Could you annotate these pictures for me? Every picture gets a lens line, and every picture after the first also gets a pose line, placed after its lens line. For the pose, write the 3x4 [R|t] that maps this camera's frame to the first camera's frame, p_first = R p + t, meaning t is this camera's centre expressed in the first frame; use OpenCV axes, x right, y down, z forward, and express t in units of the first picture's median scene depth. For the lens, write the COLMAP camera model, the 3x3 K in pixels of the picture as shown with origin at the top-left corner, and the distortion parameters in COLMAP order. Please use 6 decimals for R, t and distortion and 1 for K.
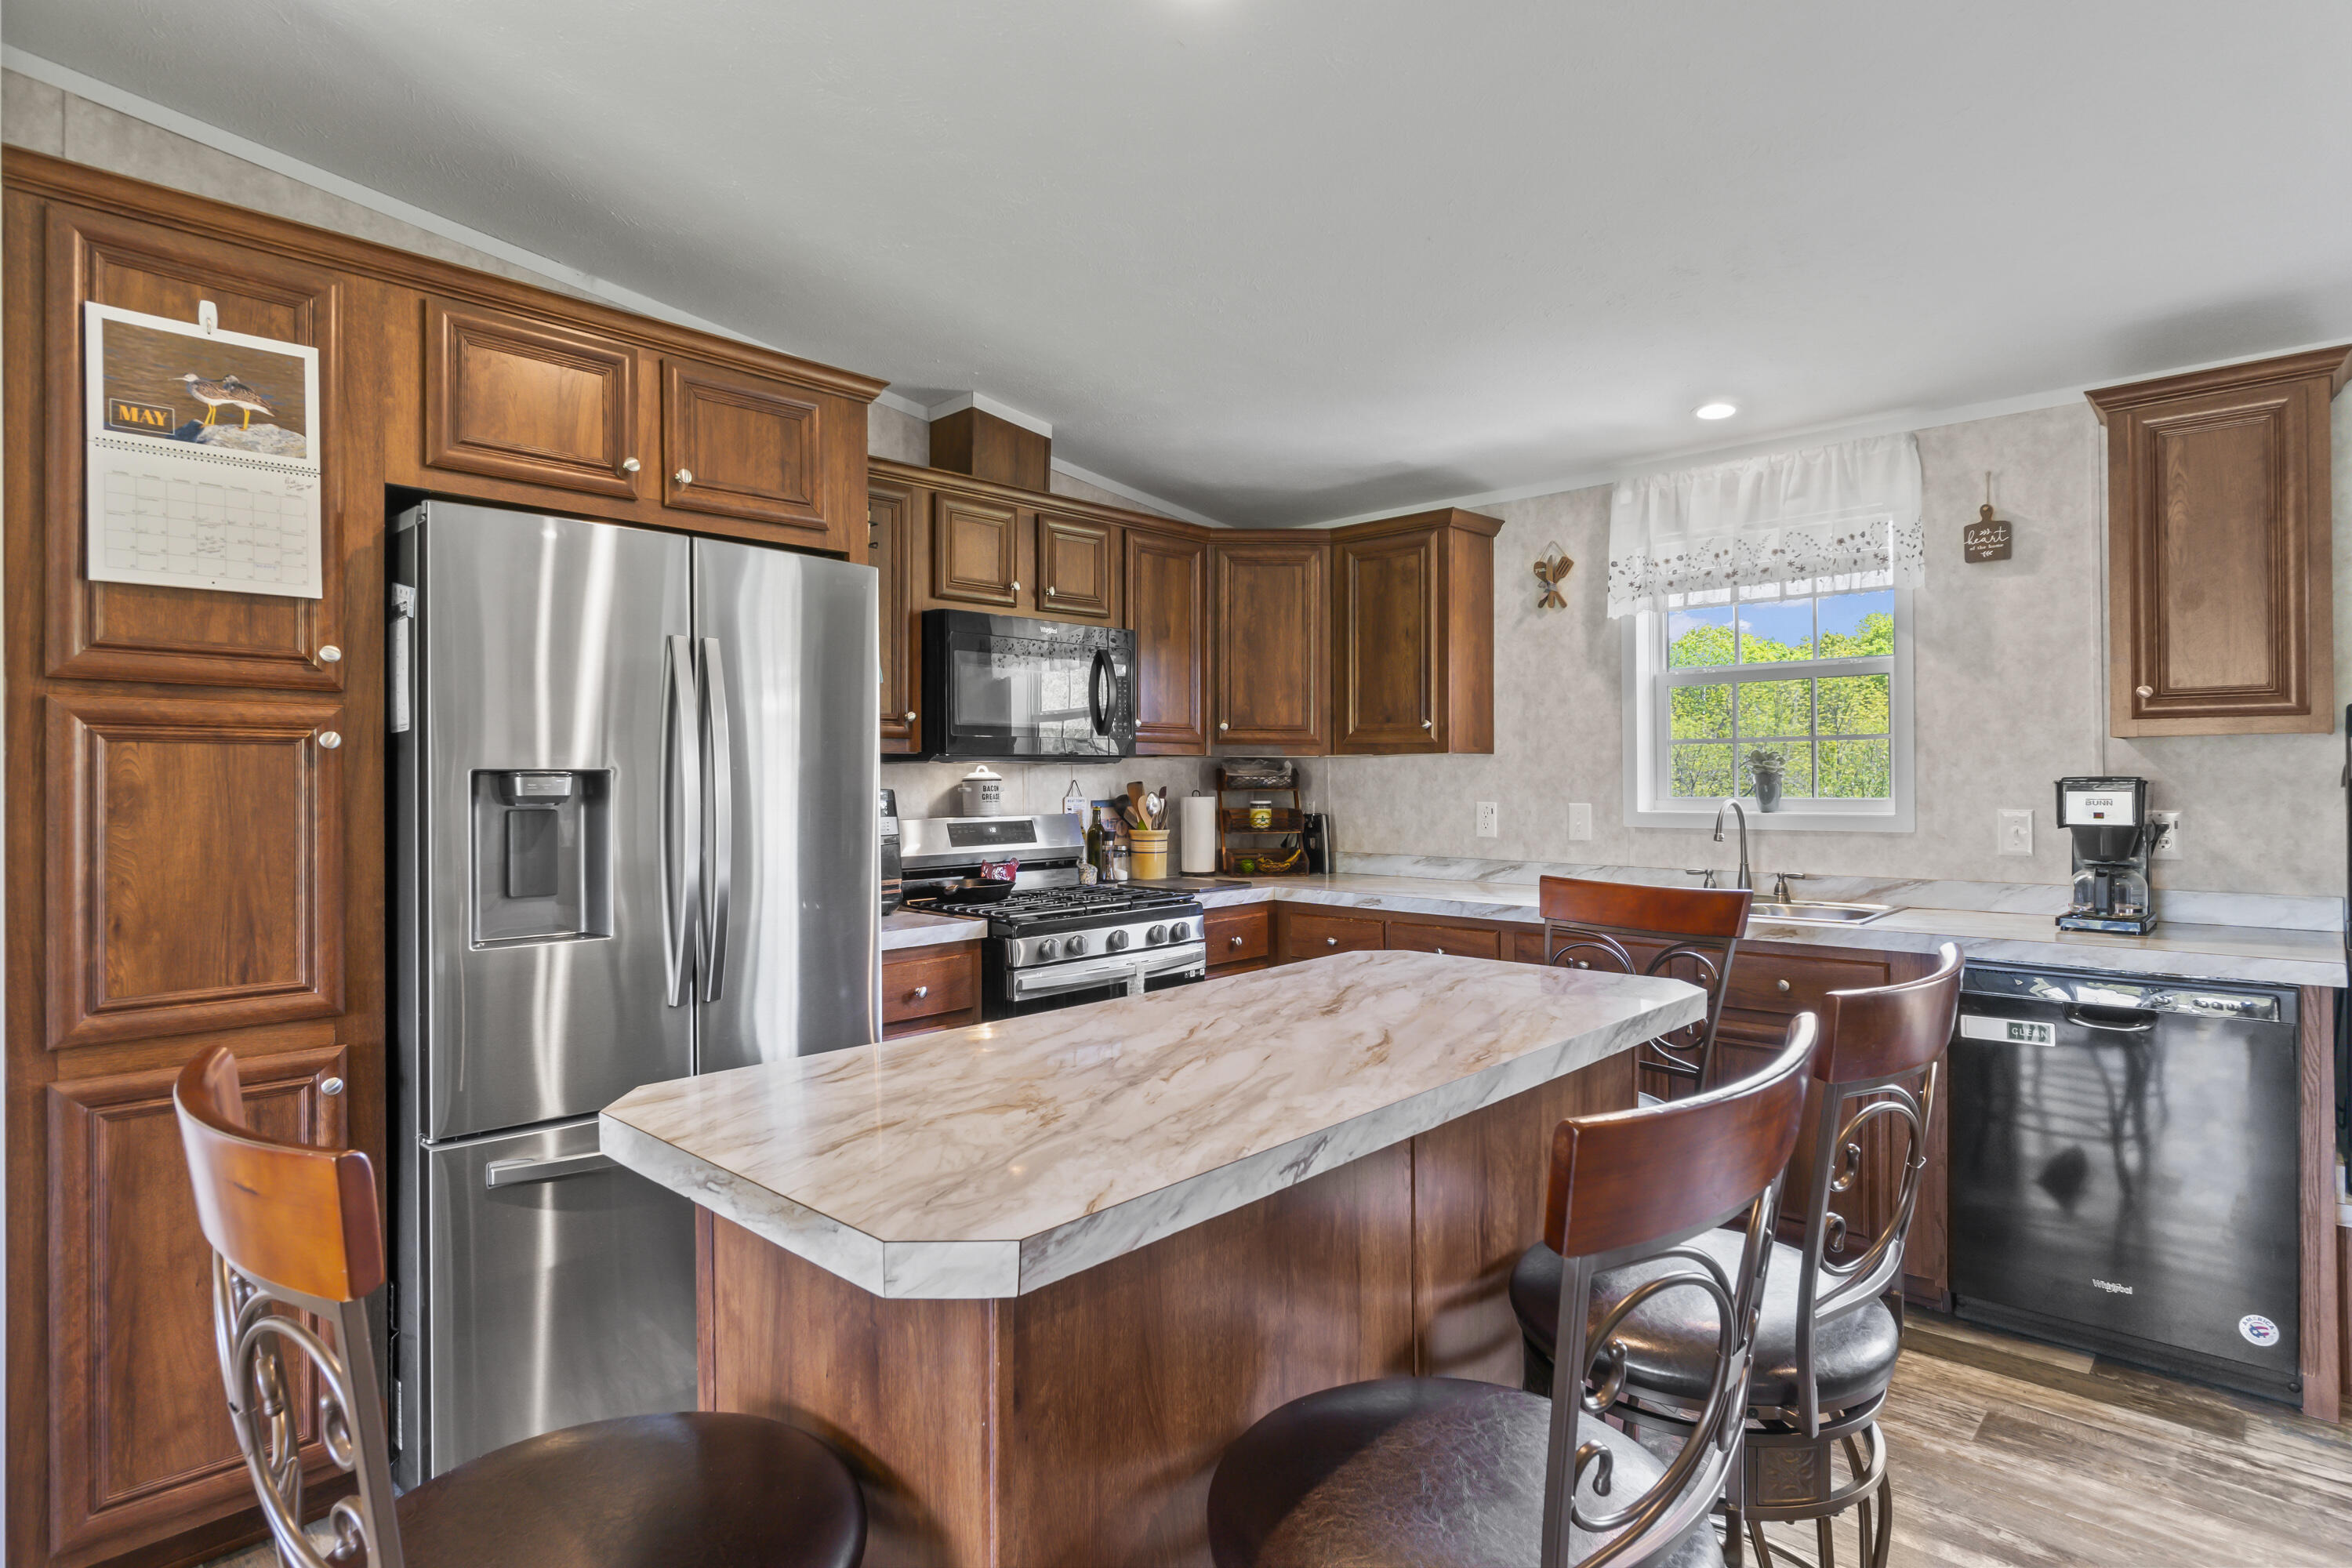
lens RADIAL K [[1225.5, 0, 1189.5], [0, 1225.5, 802.0], [0, 0, 1]] dist [-0.005882, -0.000504]
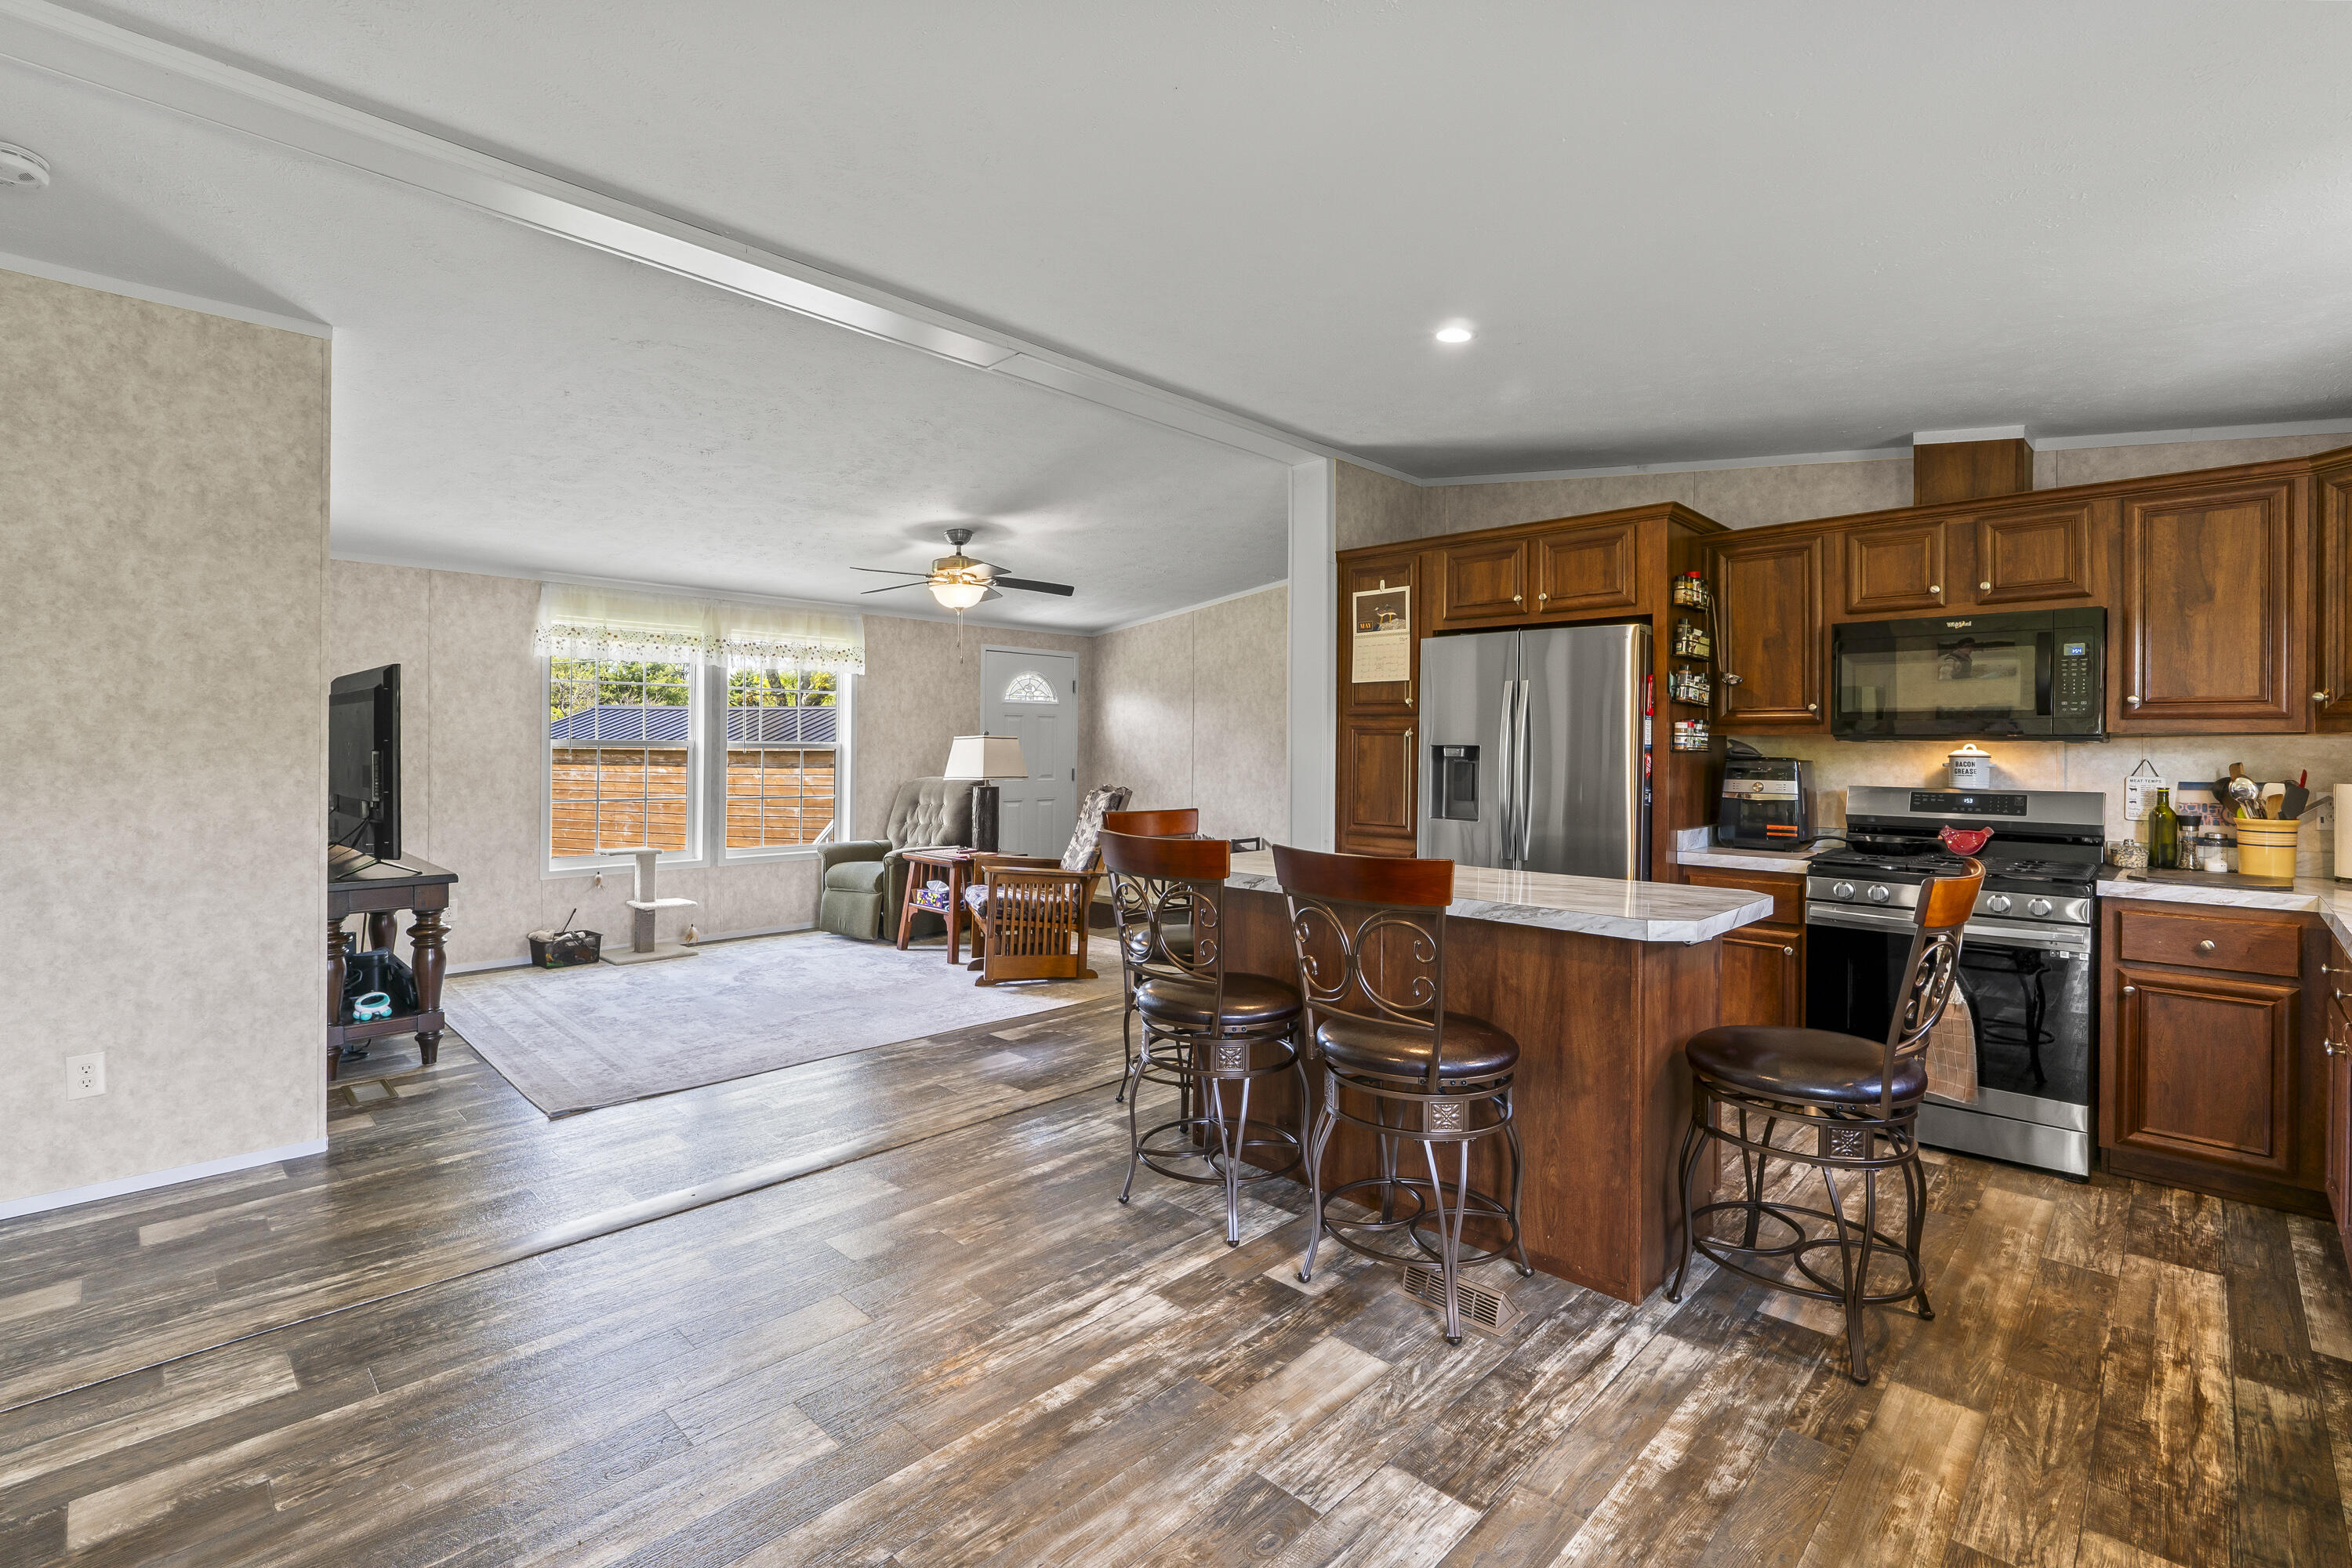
lens RADIAL K [[1049.5, 0, 1173.5], [0, 1049.5, 746.9], [0, 0, 1]] dist [-0.003356, -0.001374]
pose [[-0.029701, 0.008897, -0.999519, 0.903167], [-0.027589, 0.999572, 0.009717, -0.017270], [0.999178, 0.027864, -0.029443, 0.323075]]
